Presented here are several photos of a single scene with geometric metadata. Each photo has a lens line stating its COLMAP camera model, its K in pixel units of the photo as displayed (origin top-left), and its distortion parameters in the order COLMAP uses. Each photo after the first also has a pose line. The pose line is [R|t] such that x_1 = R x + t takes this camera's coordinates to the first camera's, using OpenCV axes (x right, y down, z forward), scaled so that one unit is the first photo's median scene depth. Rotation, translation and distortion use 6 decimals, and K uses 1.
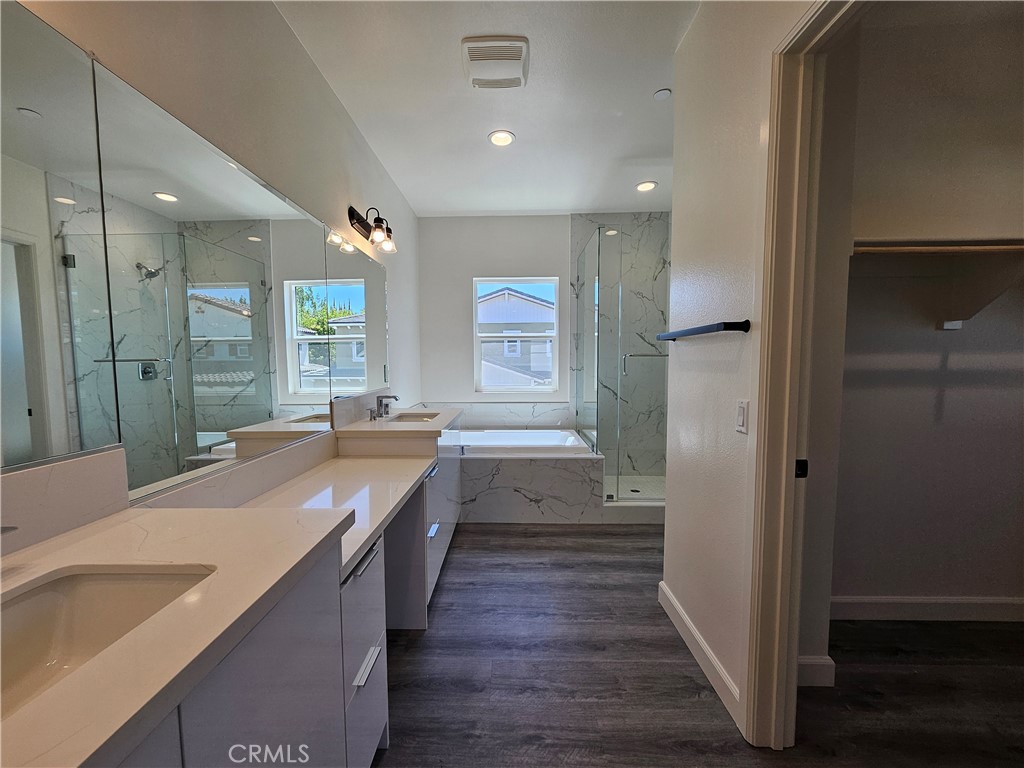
lens RADIAL K [[398.9, 0, 505.0], [0, 398.9, 388.6], [0, 0, 1]] dist [0.002693, -0.000072]
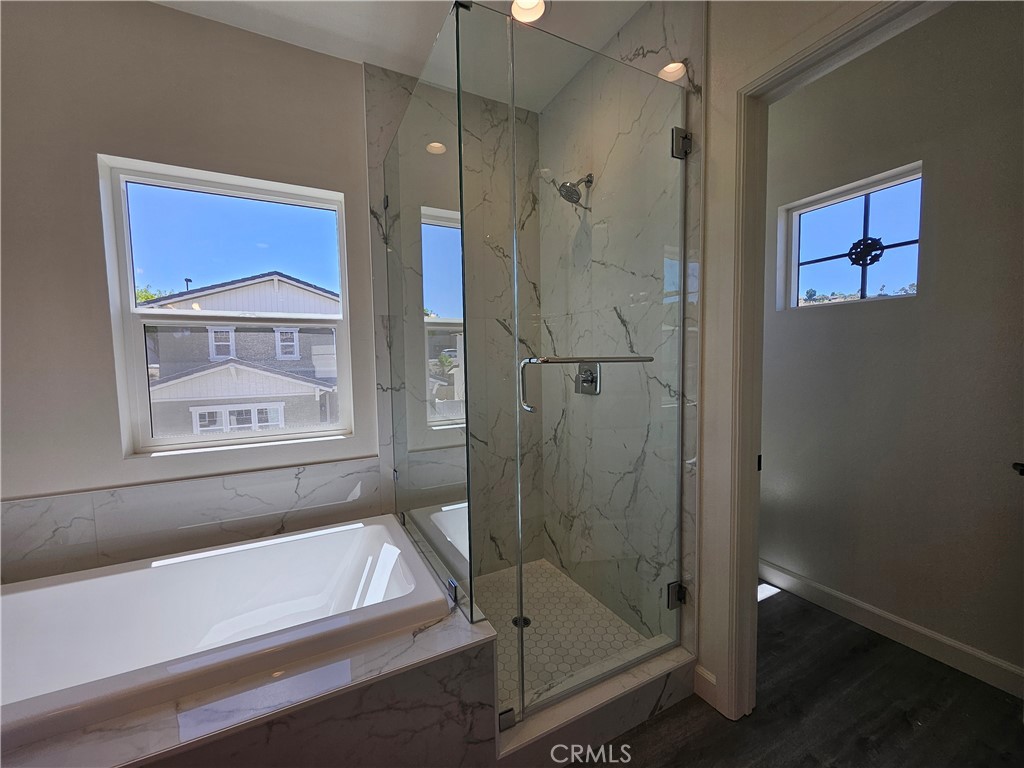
lens RADIAL K [[398.9, 0, 504.2], [0, 398.9, 387.4], [0, 0, 1]] dist [0.002693, -0.000072]
pose [[0.877190, -0.043635, 0.478156, 0.064996], [0.047077, 0.998880, 0.004790, -0.045067], [-0.477830, 0.018309, 0.878262, 0.495510]]
